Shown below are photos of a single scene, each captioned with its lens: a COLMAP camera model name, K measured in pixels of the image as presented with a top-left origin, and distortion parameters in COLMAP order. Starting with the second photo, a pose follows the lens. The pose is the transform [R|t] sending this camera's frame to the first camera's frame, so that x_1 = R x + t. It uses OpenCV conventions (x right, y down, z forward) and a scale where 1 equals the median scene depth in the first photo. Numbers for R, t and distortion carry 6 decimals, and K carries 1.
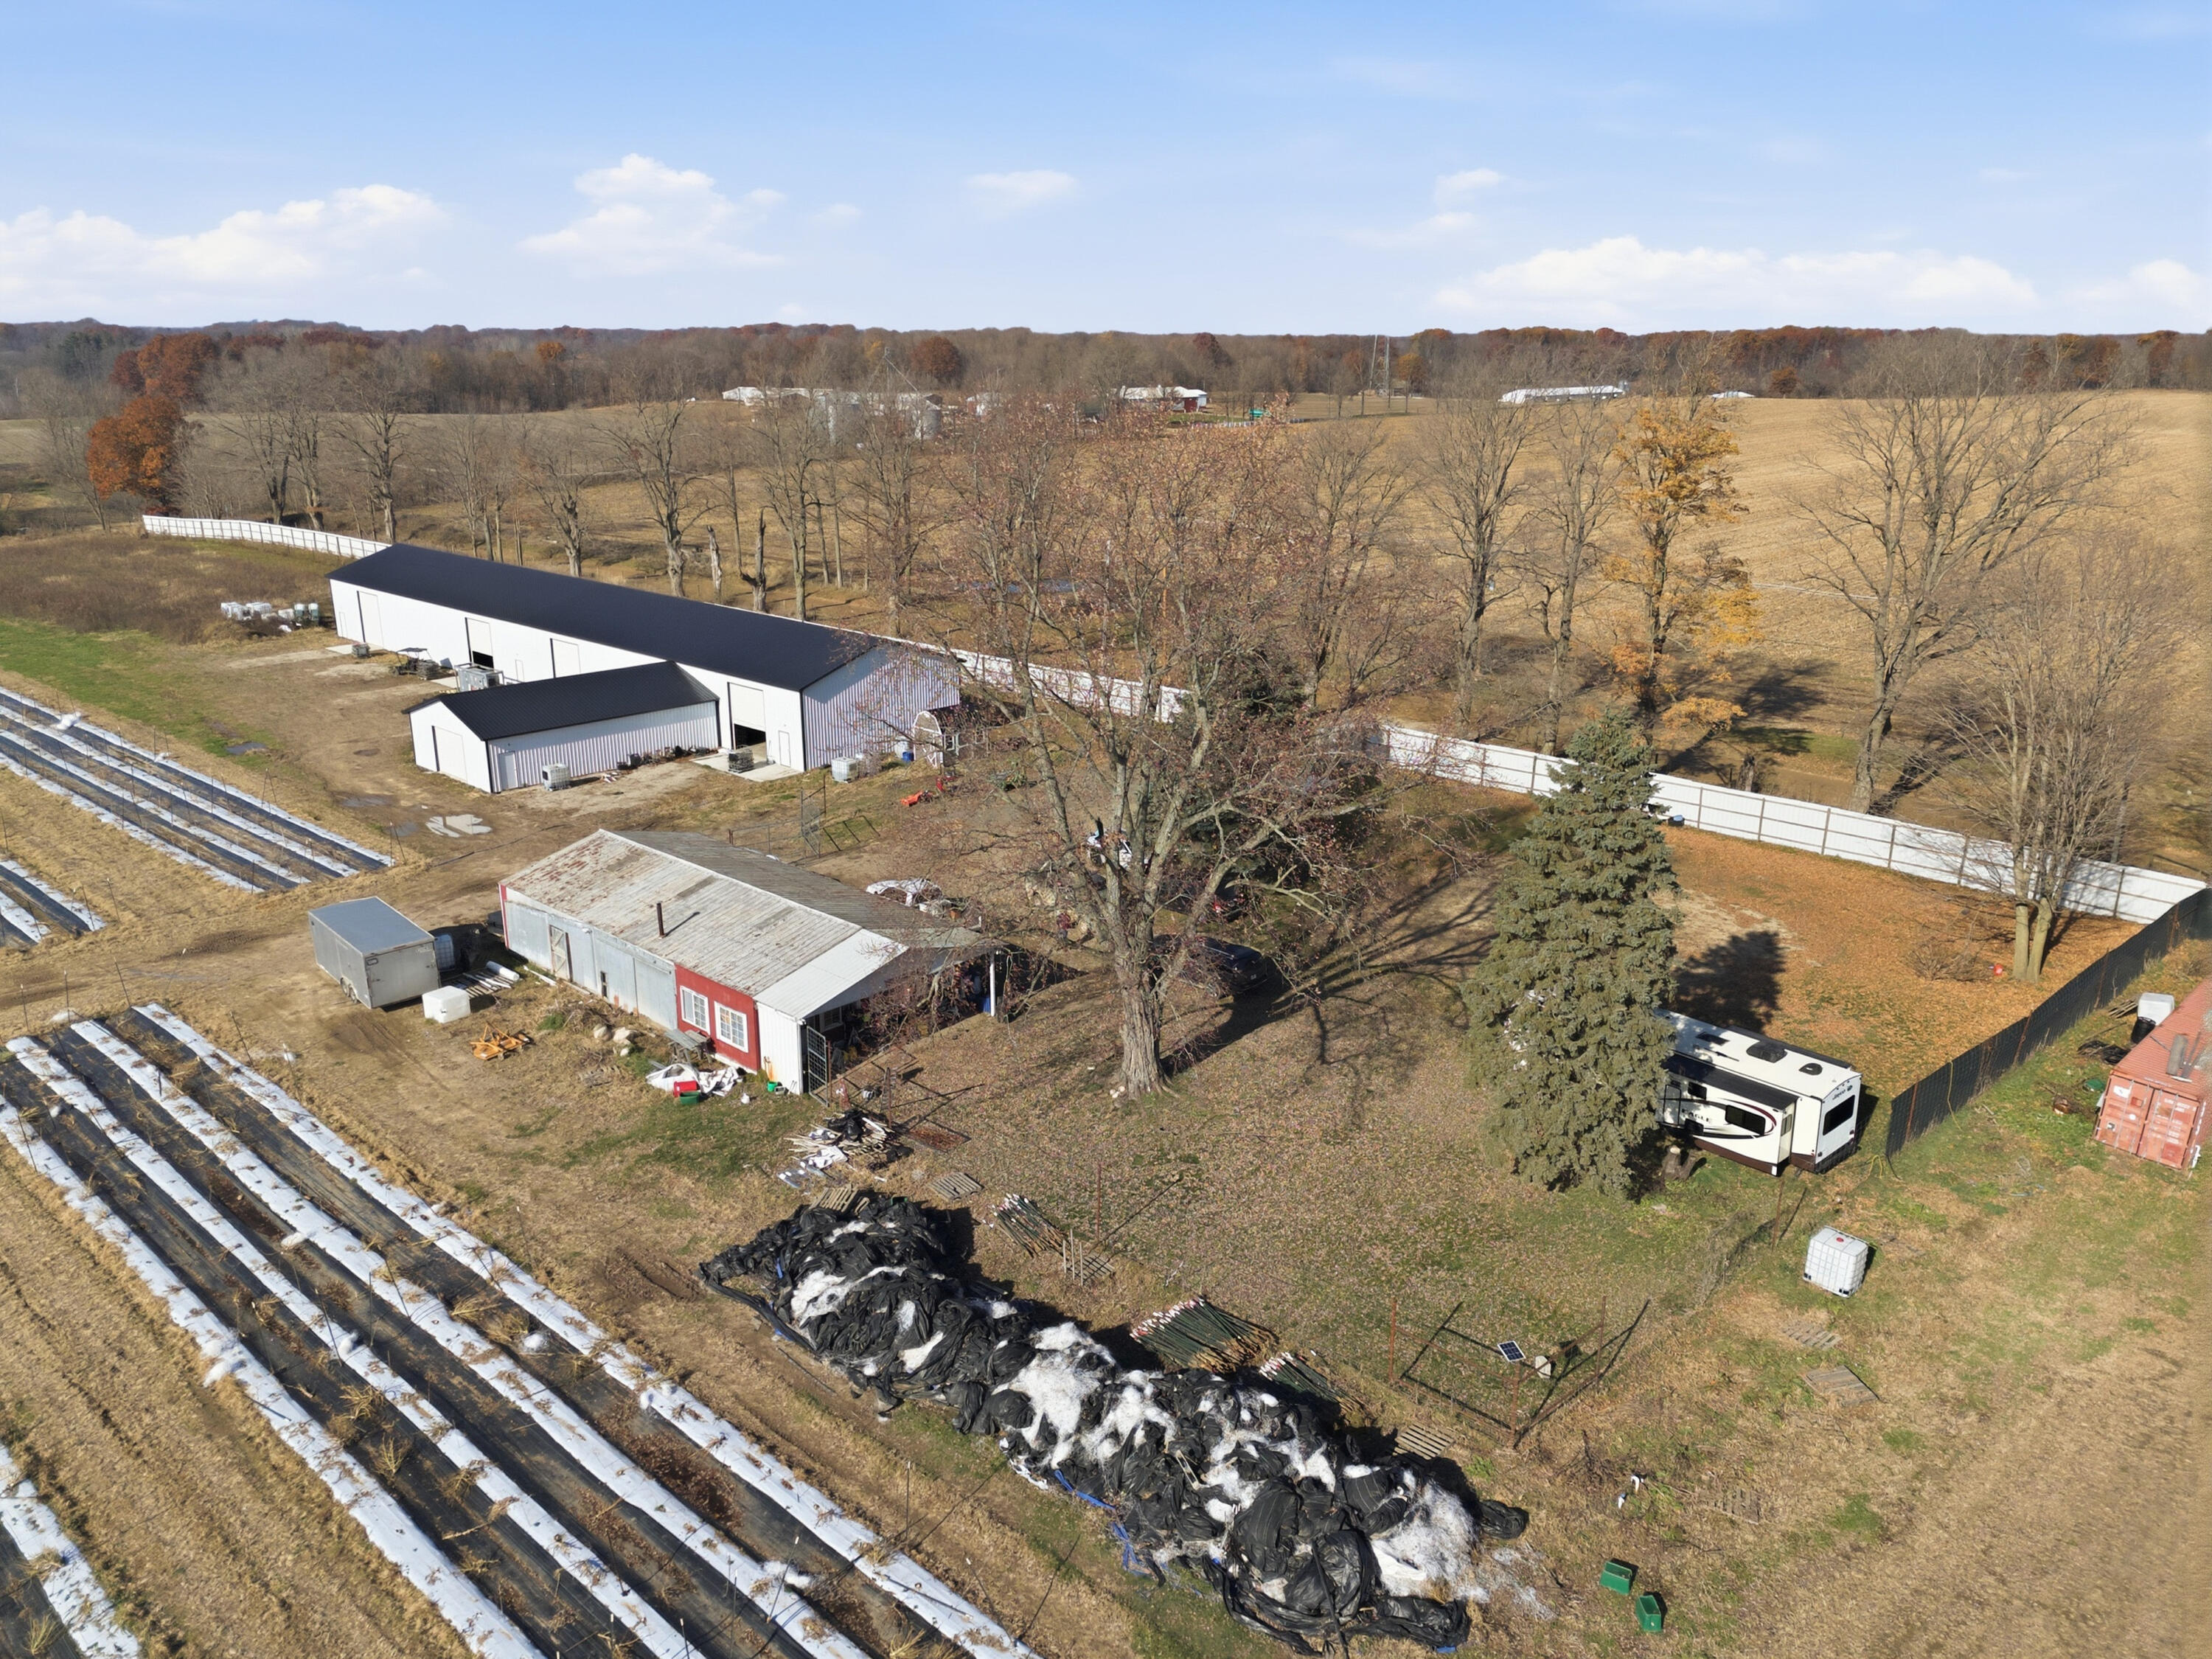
lens RADIAL K [[1611.5, 0, 1116.0], [0, 1611.5, 826.1], [0, 0, 1]] dist [0.073625, -0.074406]
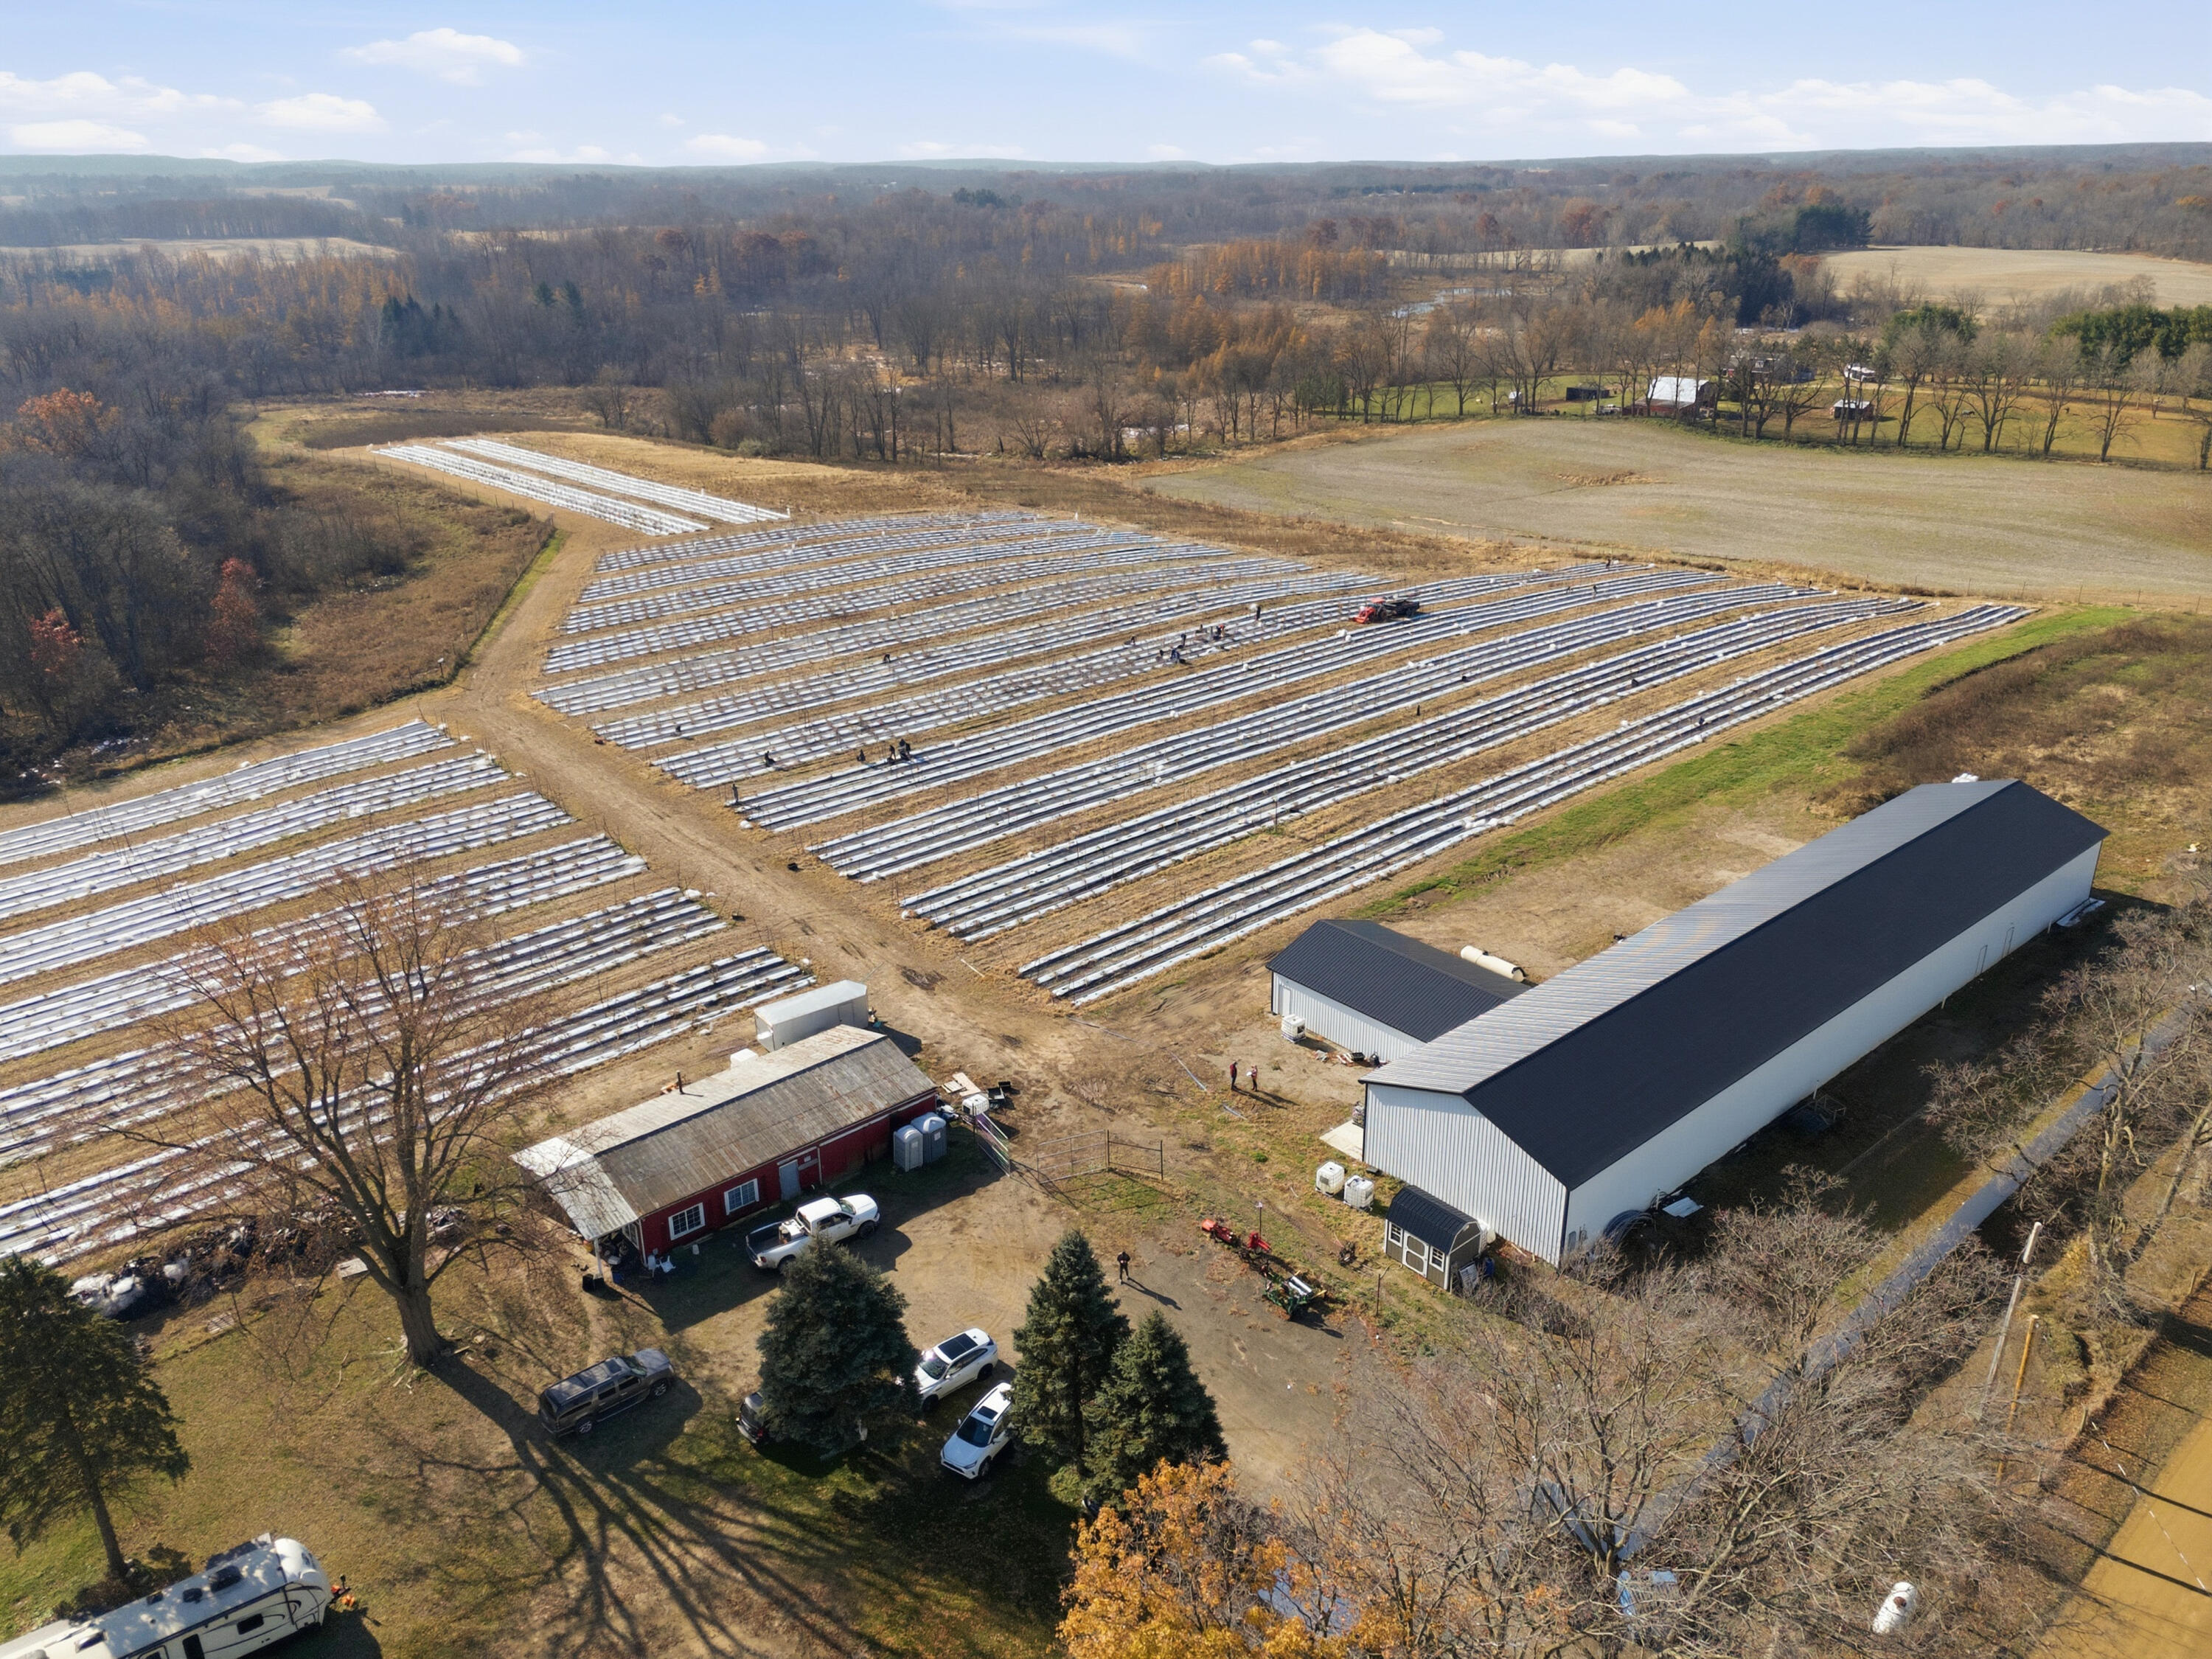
lens RADIAL K [[1611.5, 0, 1116.0], [0, 1611.5, 826.1], [0, 0, 1]] dist [0.073625, -0.074406]
pose [[-0.106525, 0.371294, -0.922384, 0.584828], [-0.271200, 0.881640, 0.386214, -0.507221], [0.956610, 0.291292, 0.006778, 0.796286]]
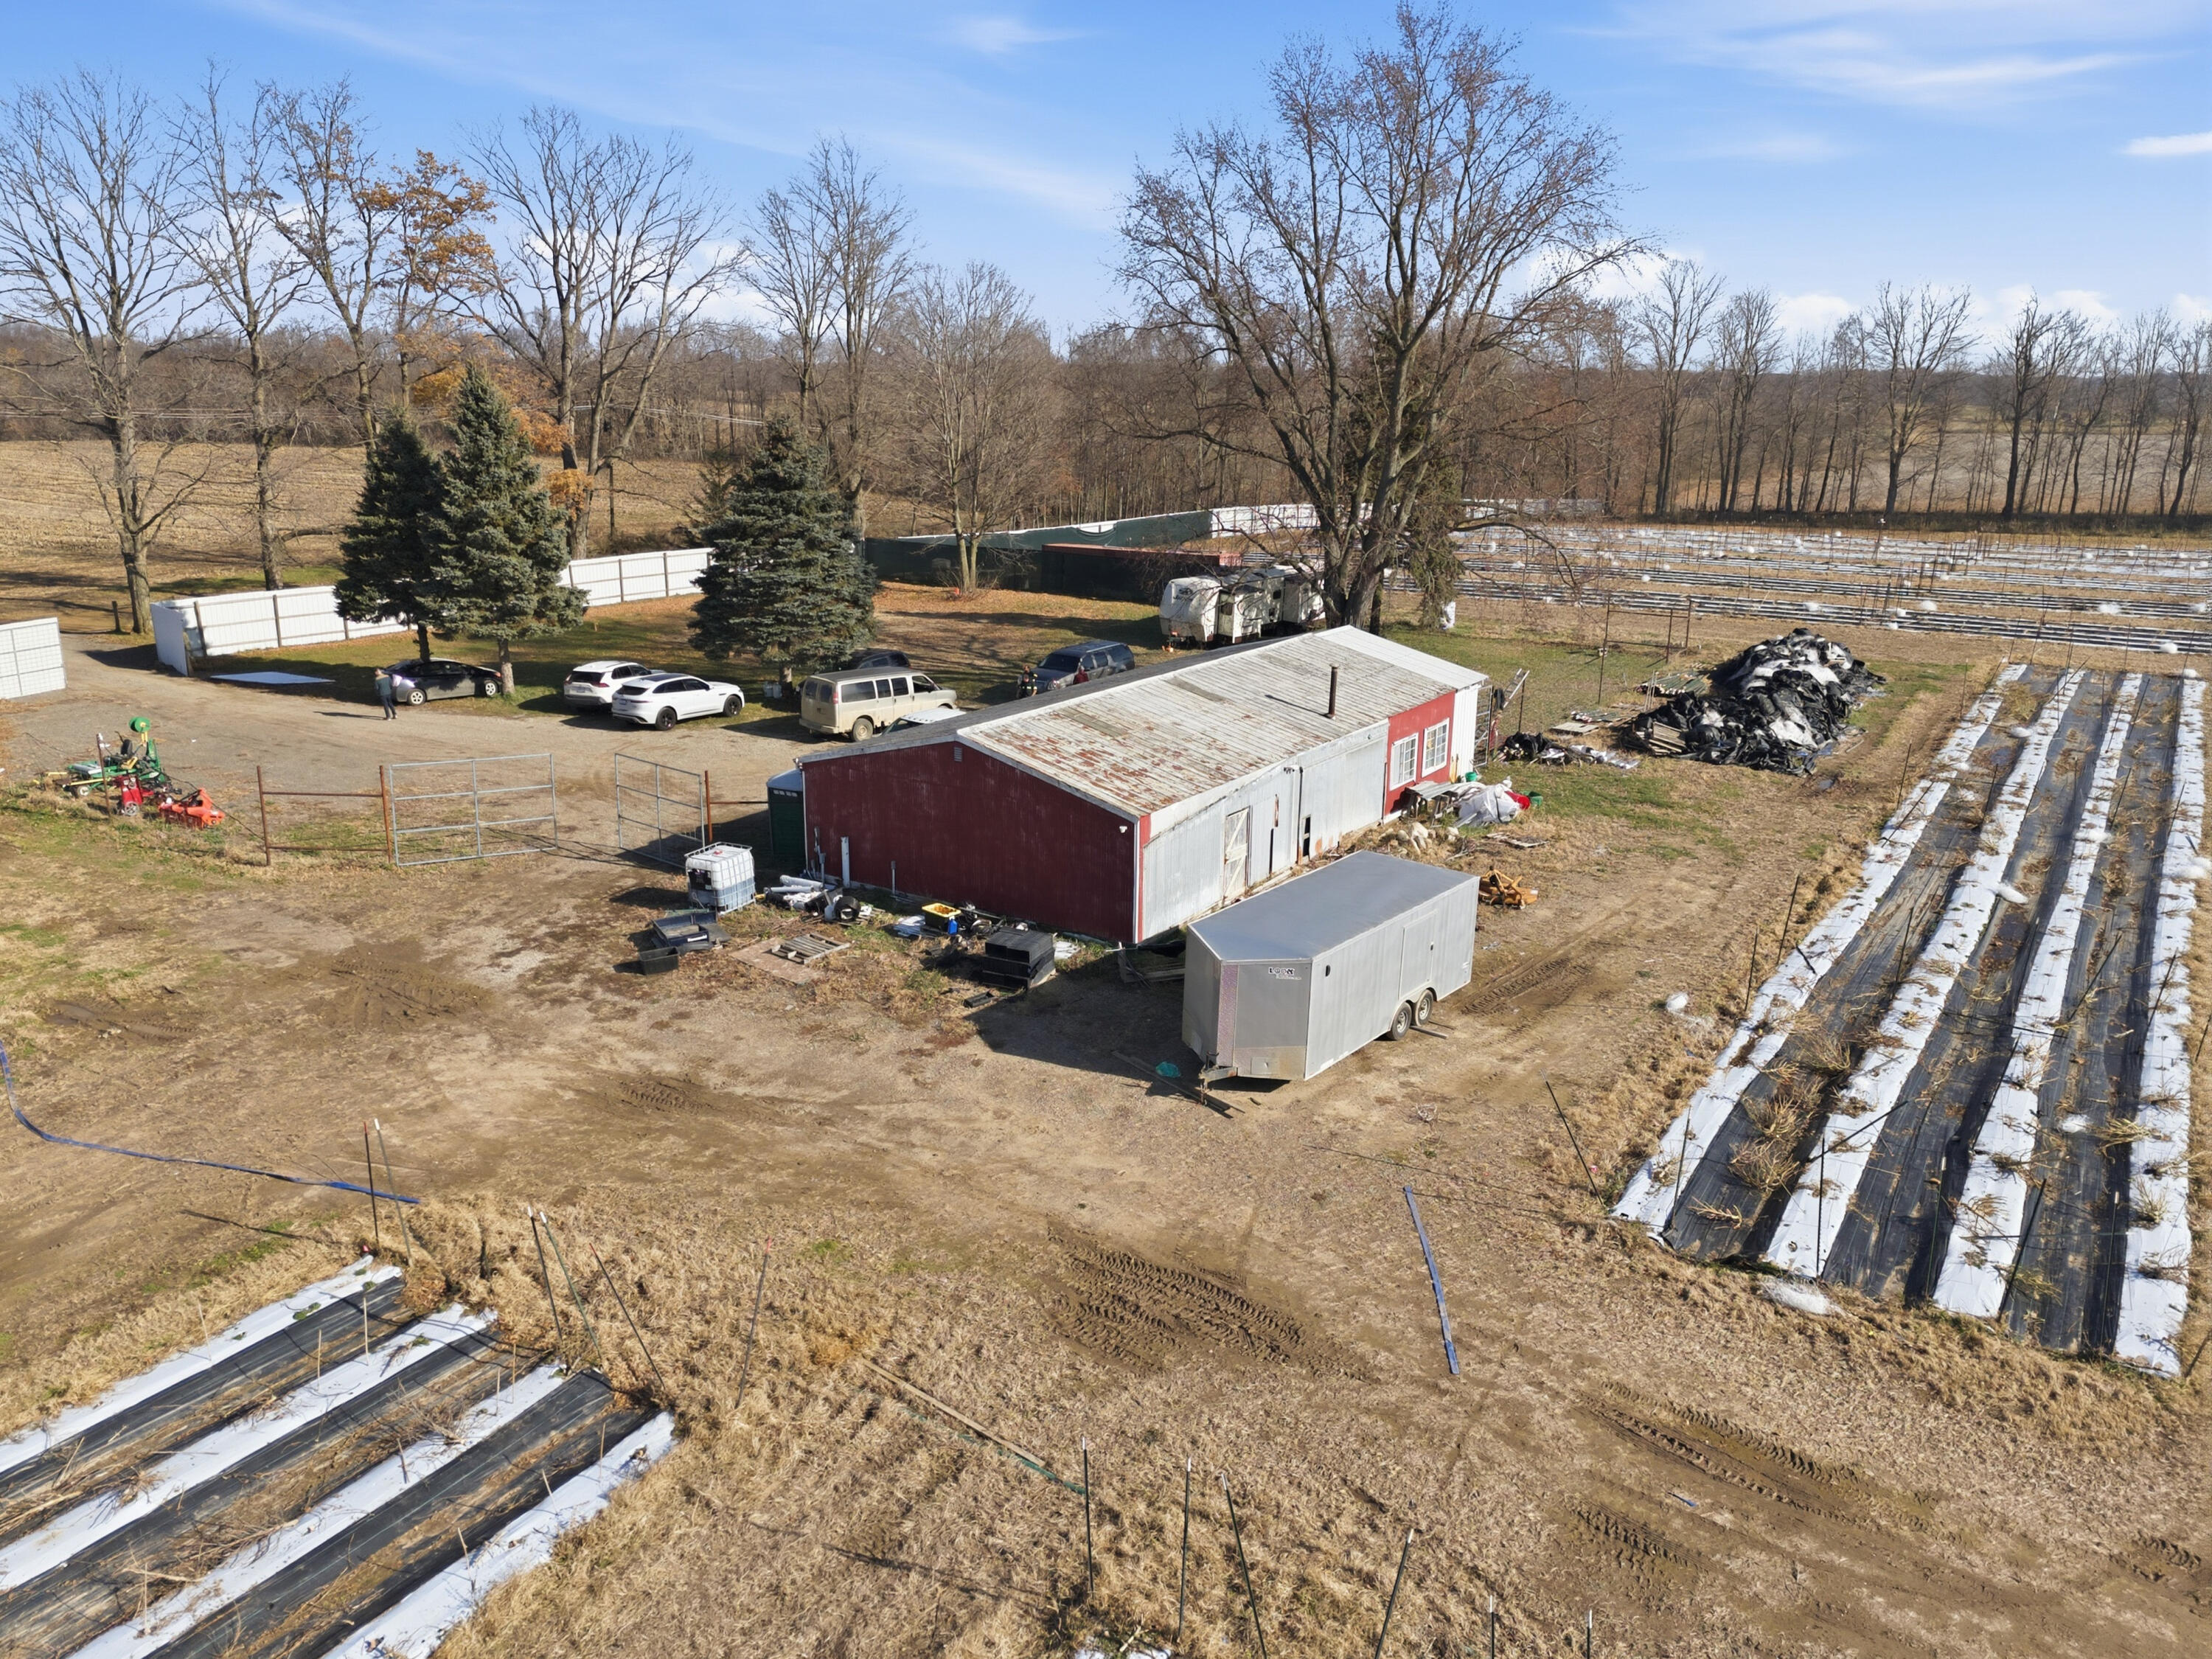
lens RADIAL K [[1611.5, 0, 1116.0], [0, 1611.5, 826.1], [0, 0, 1]] dist [0.073625, -0.074406]
pose [[-0.169208, -0.271742, 0.947378, -0.578787], [0.273008, 0.910701, 0.309983, -0.081099], [-0.947014, 0.311094, -0.079911, 0.711077]]
